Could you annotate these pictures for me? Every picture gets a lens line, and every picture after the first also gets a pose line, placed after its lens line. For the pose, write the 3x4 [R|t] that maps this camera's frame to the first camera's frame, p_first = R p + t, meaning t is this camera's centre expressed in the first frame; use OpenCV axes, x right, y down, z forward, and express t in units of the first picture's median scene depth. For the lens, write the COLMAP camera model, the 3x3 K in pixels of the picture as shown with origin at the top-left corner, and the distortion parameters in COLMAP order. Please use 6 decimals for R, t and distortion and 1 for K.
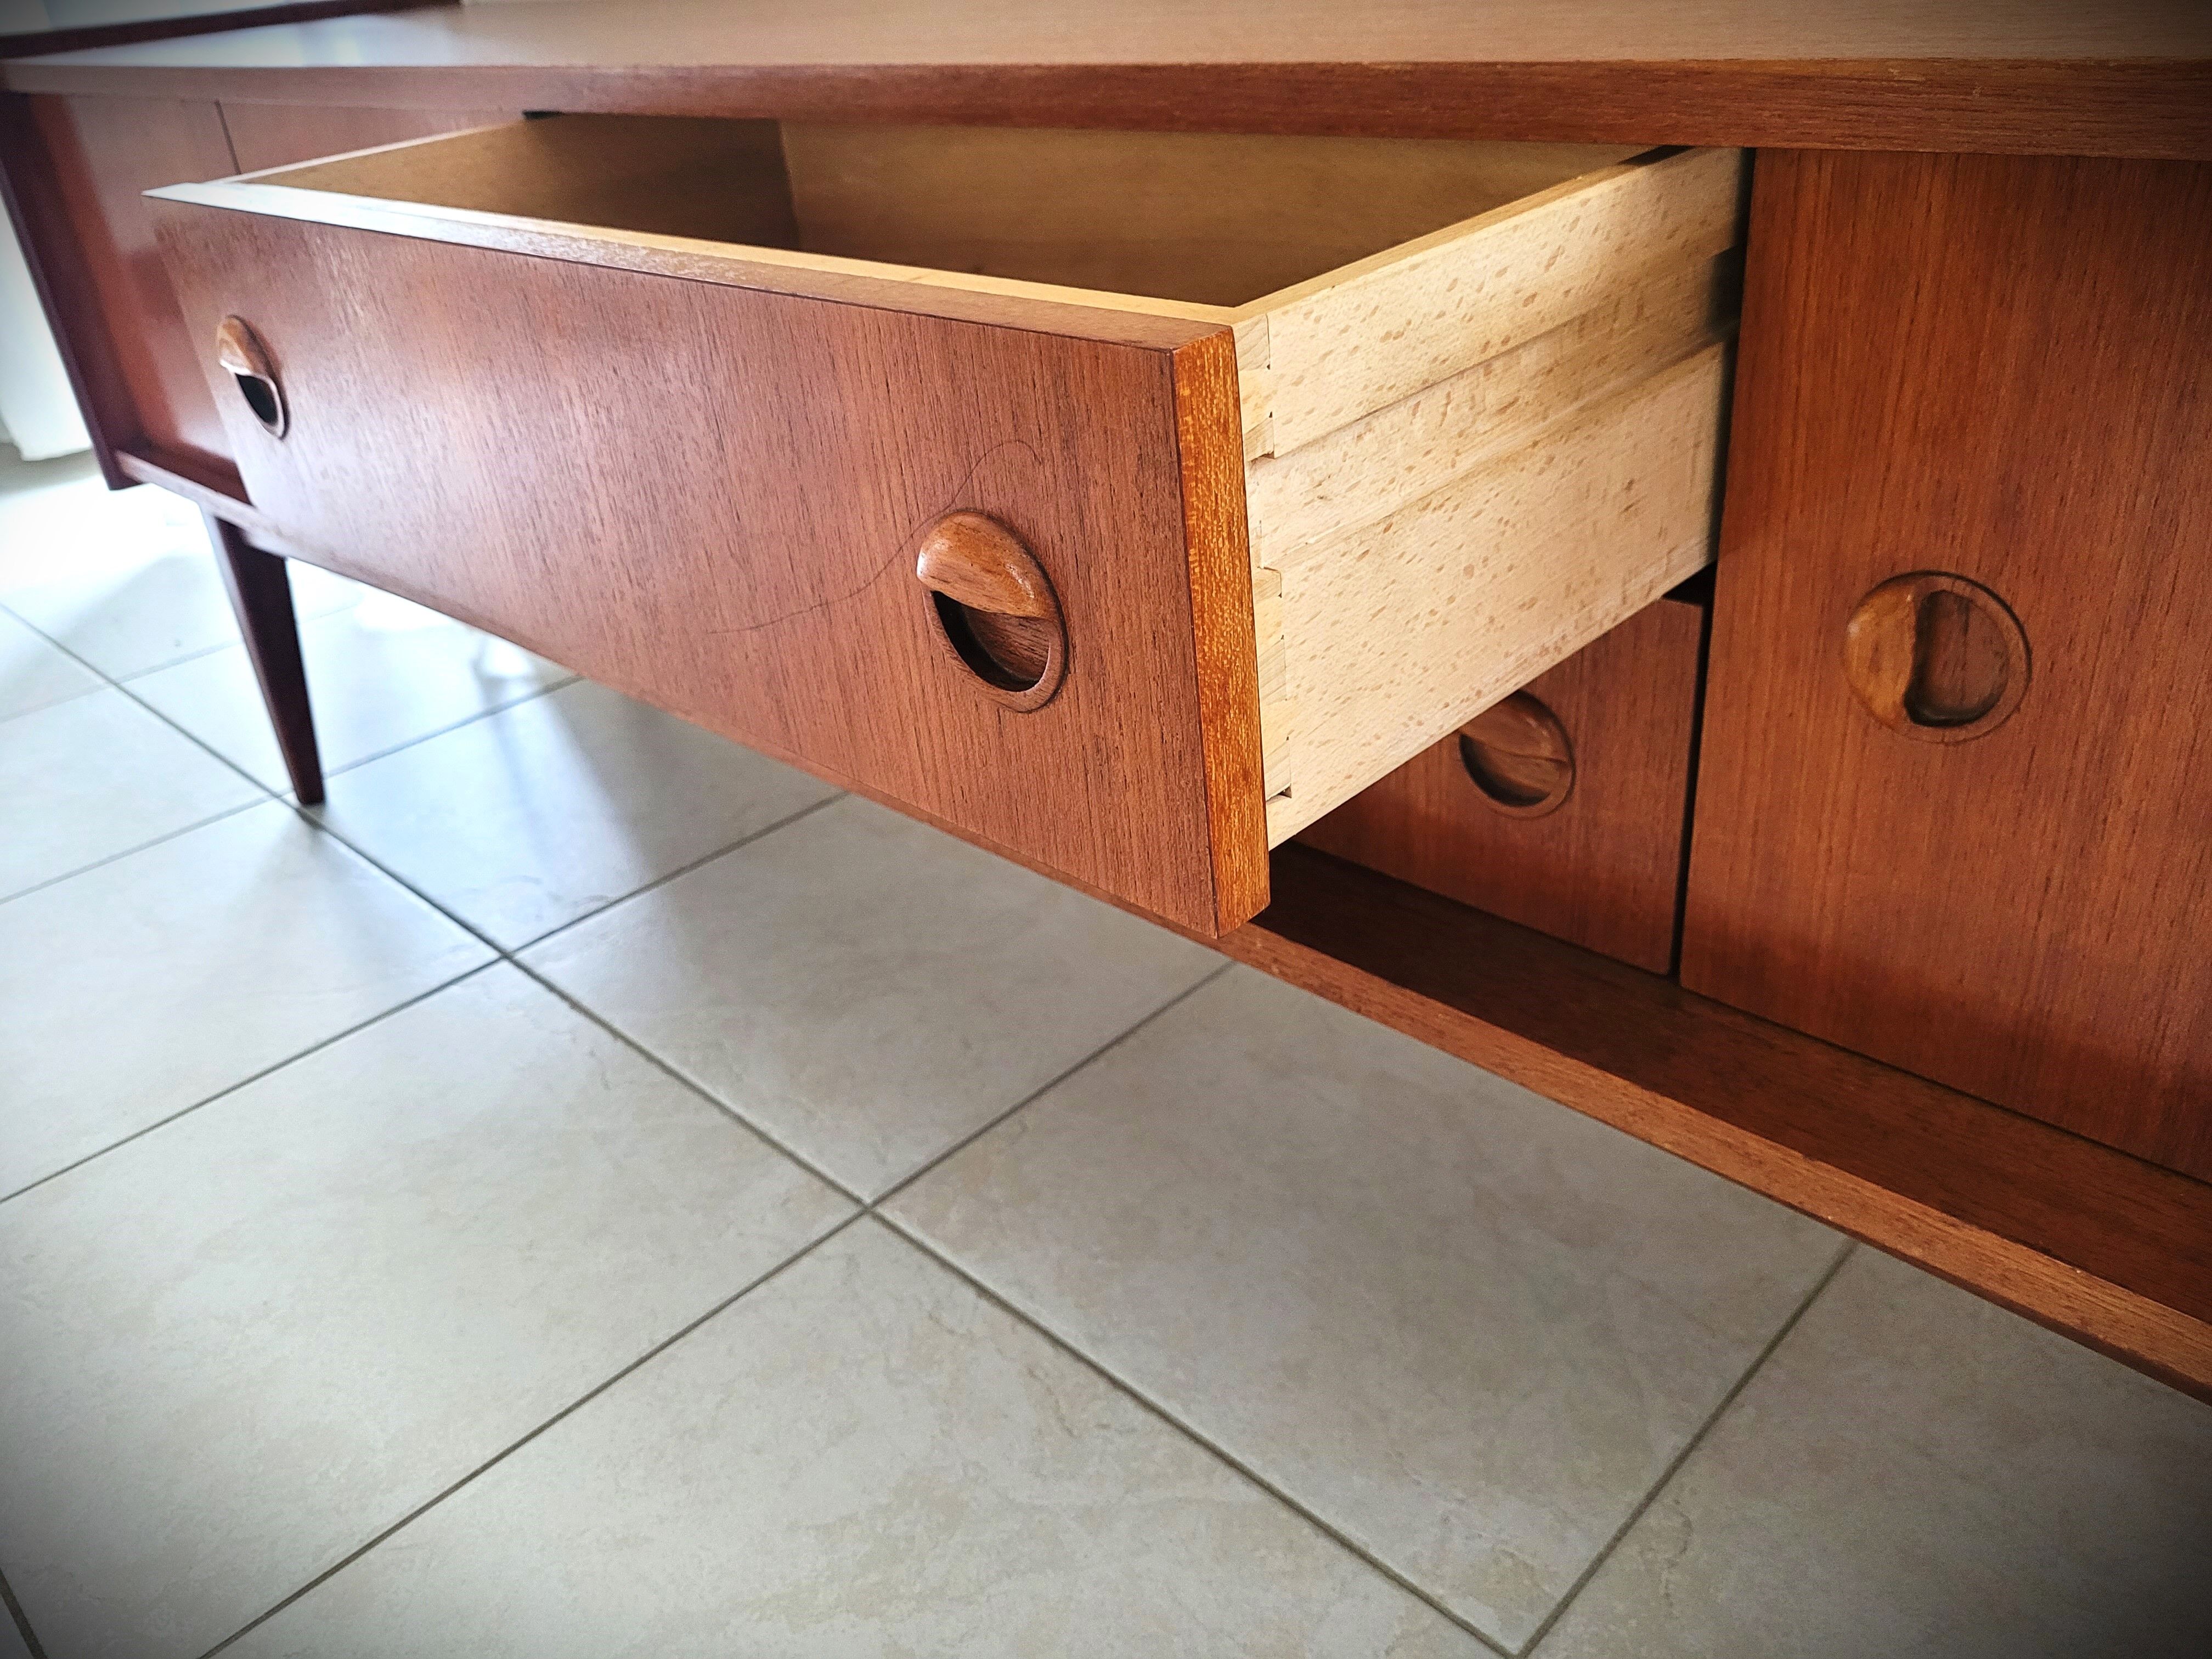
lens RADIAL K [[1695.6, 0, 1106.0], [0, 1695.6, 829.5], [0, 0, 1]] dist [0.047492, -0.111689]
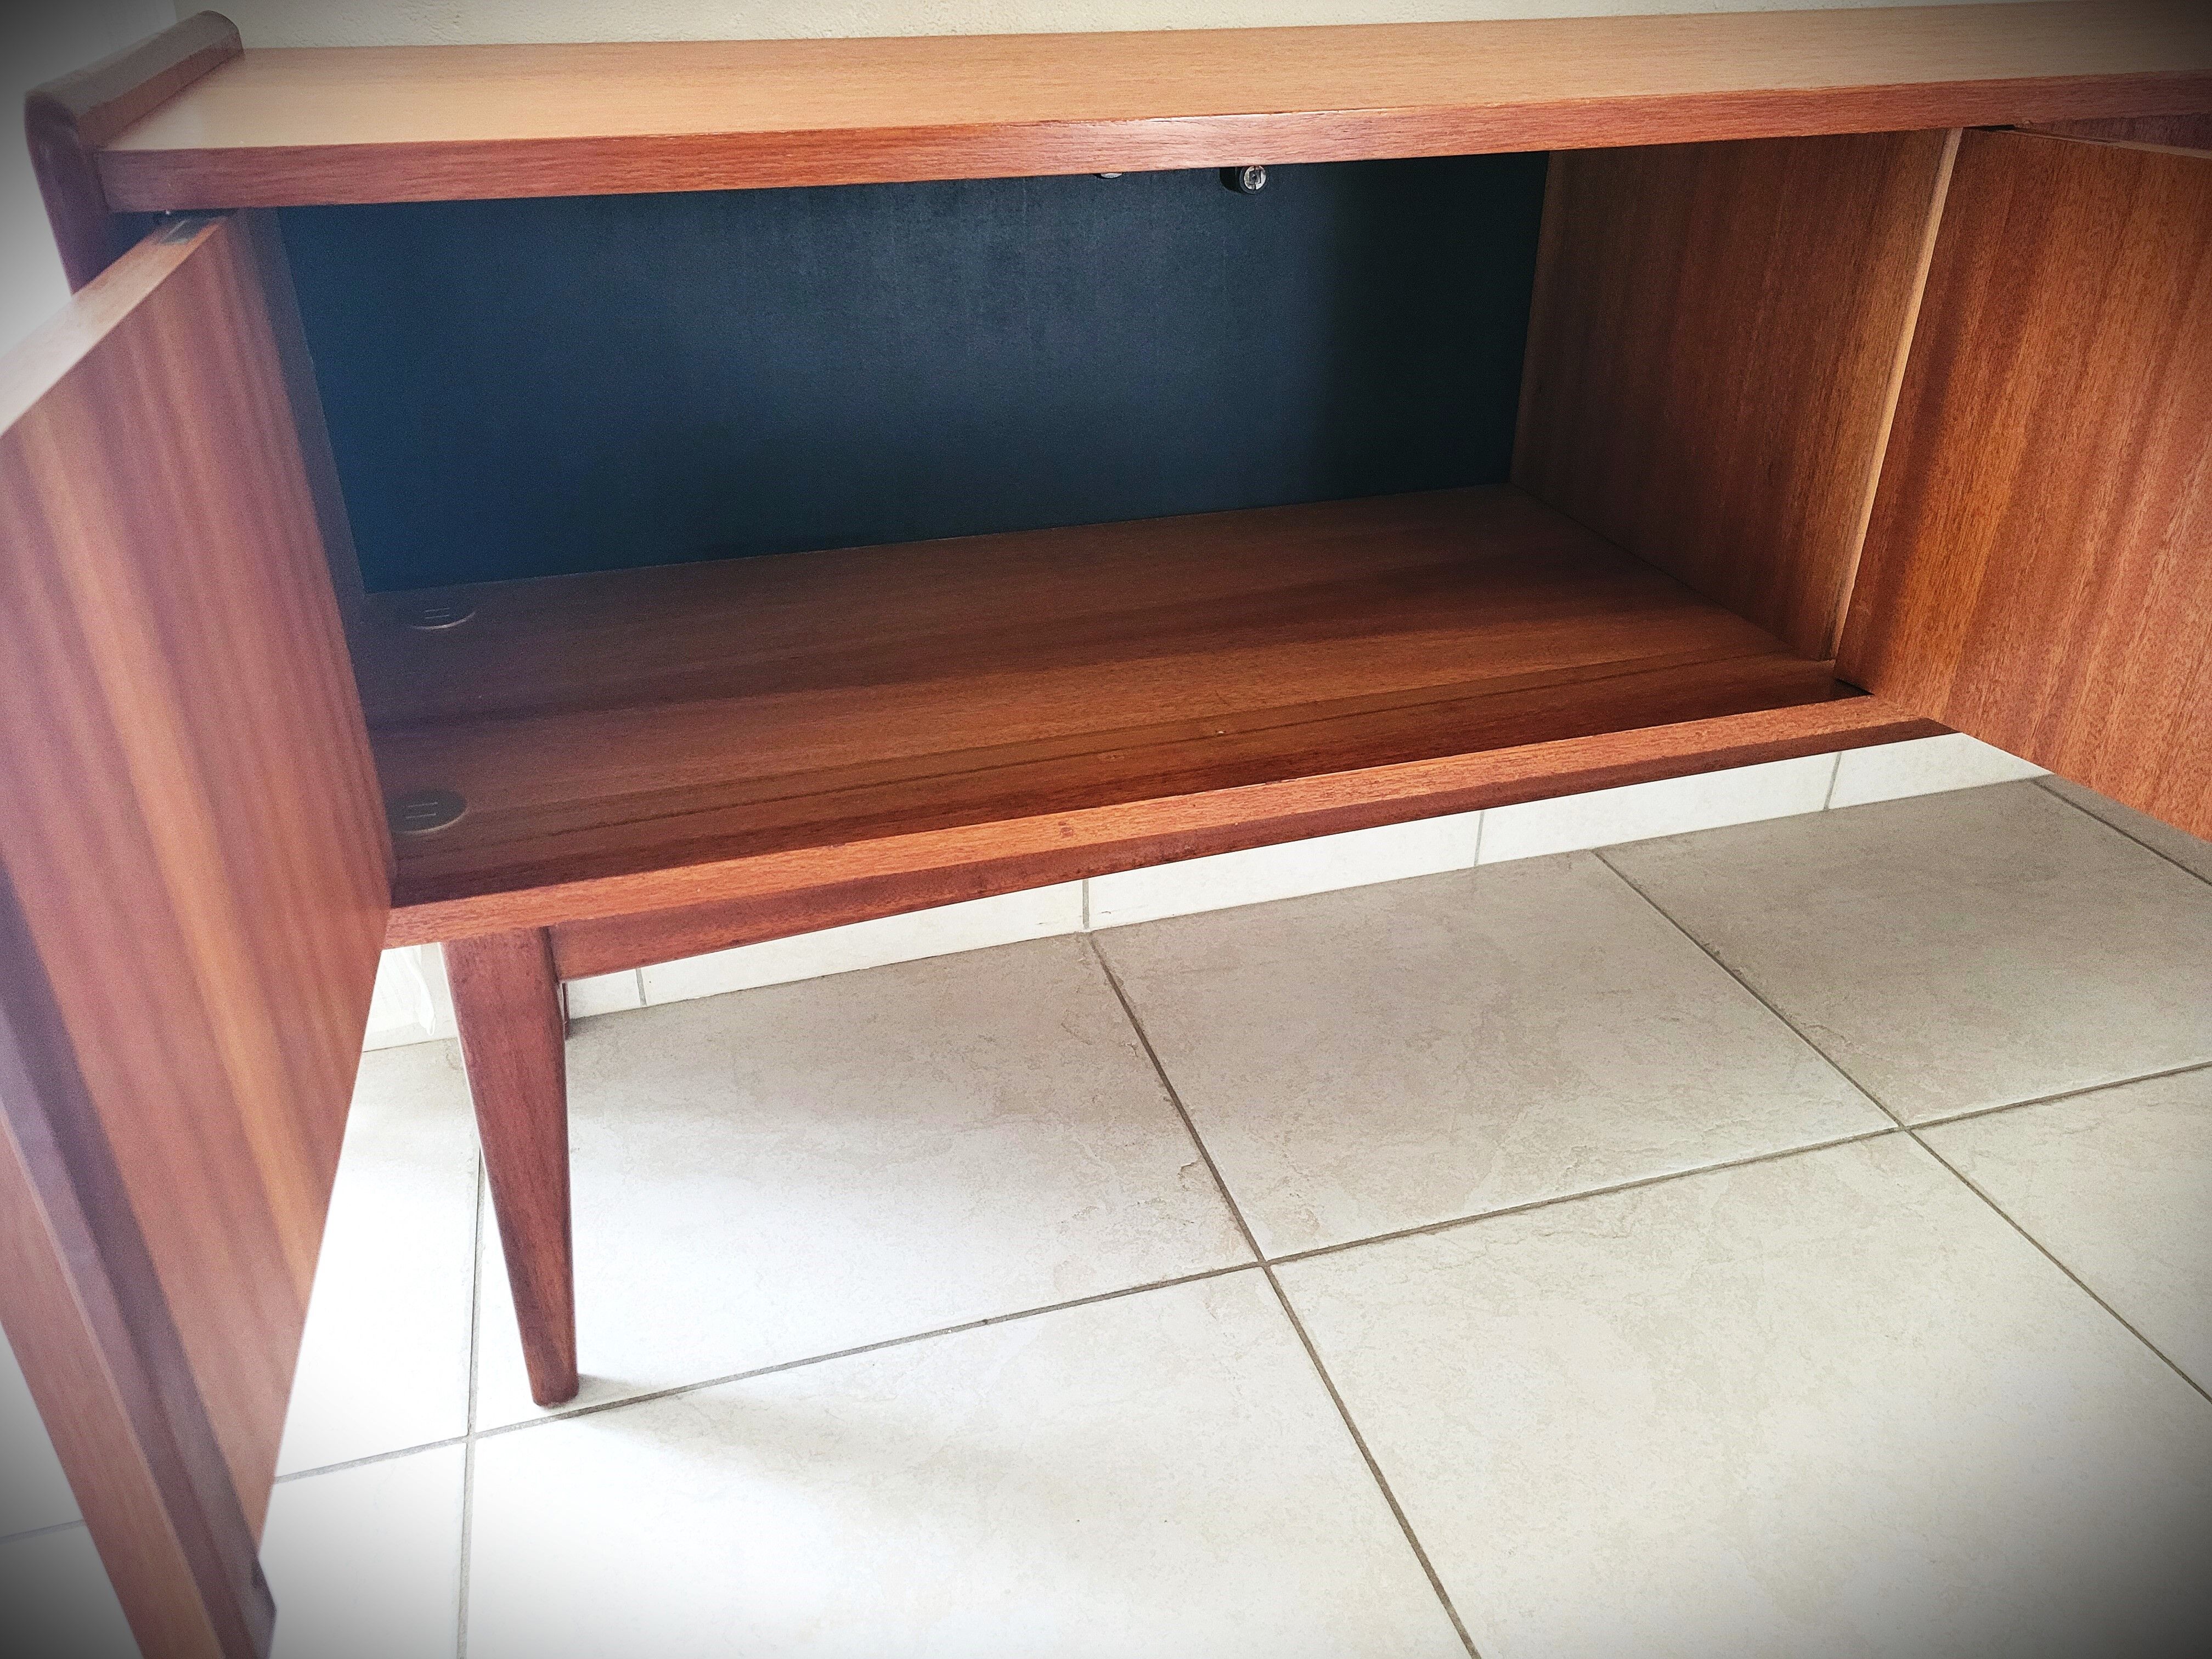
lens RADIAL K [[1676.3, 0, 1100.9], [0, 1676.3, 829.1], [0, 0, 1]] dist [0.044530, -0.025295]
pose [[0.484220, -0.351922, 0.801050, -1.374374], [0.391440, 0.905941, 0.161386, -0.378333], [-0.782500, 0.235417, 0.576431, 0.843449]]
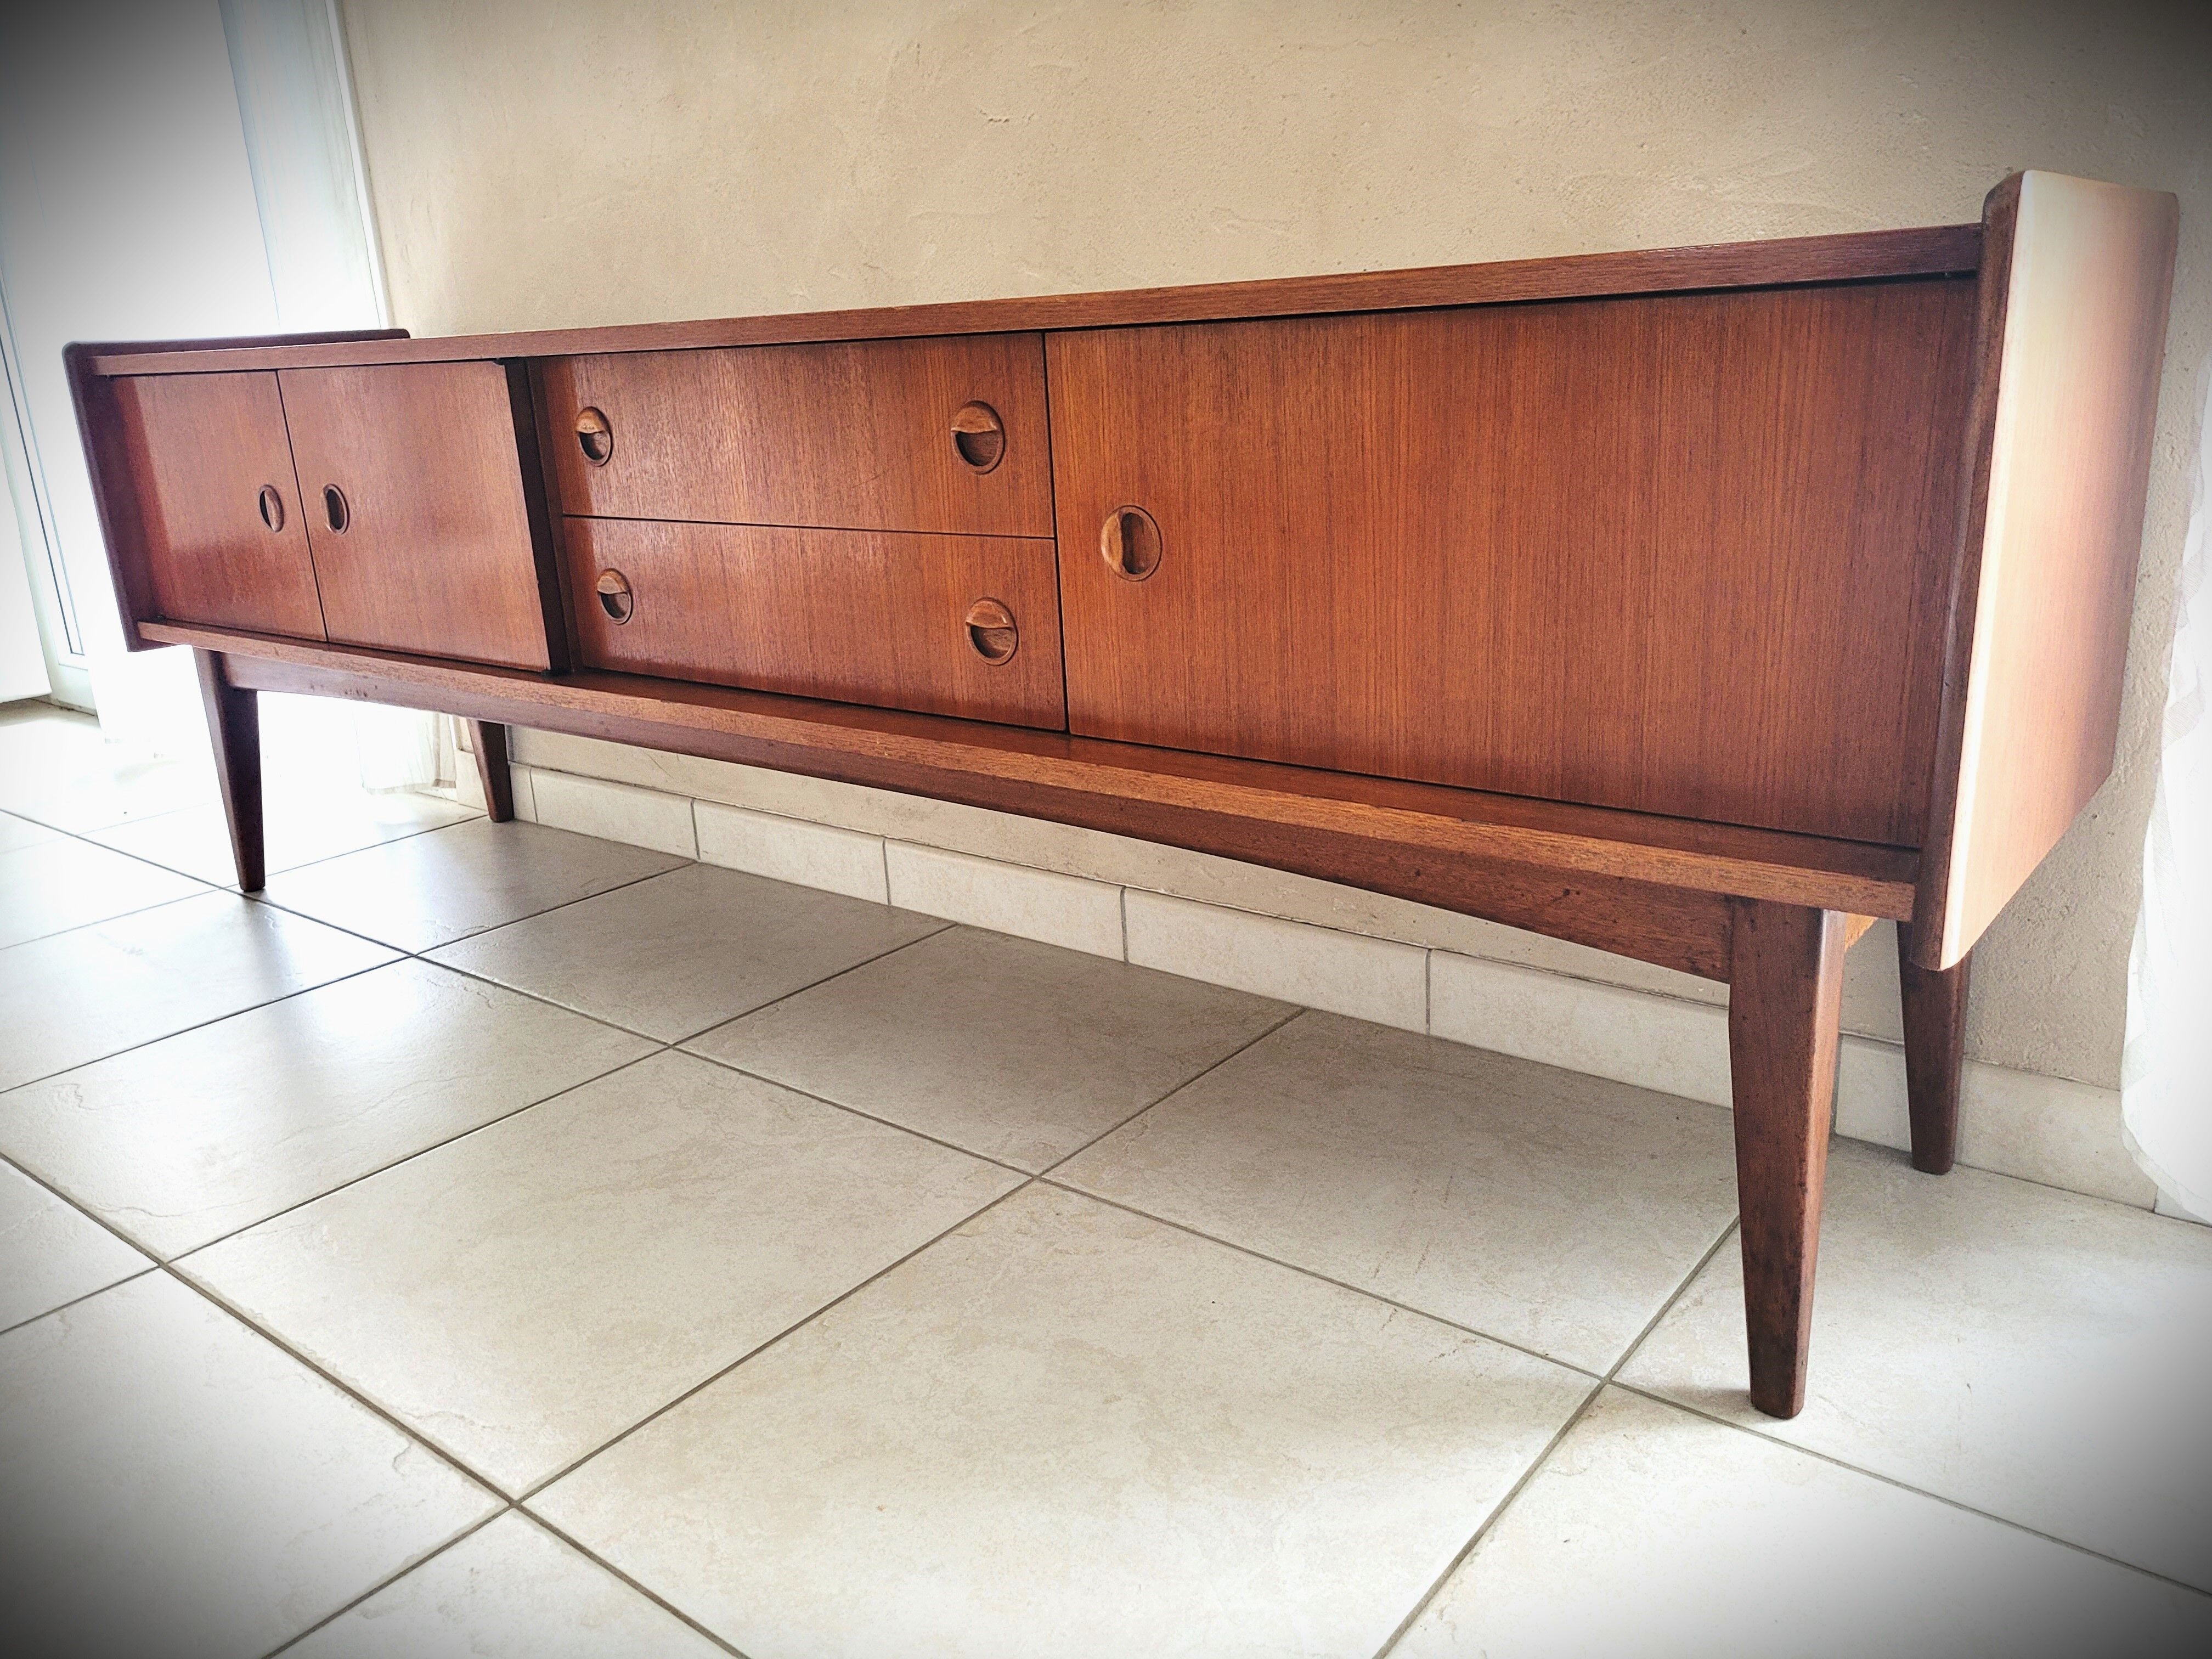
lens RADIAL K [[1676.3, 0, 1100.9], [0, 1676.3, 829.1], [0, 0, 1]] dist [0.044530, -0.025295]
pose [[0.995036, 0.002307, 0.099486, 0.109893], [0.019904, 0.974915, -0.221686, 0.433860], [-0.097502, 0.222566, 0.970030, -0.641982]]
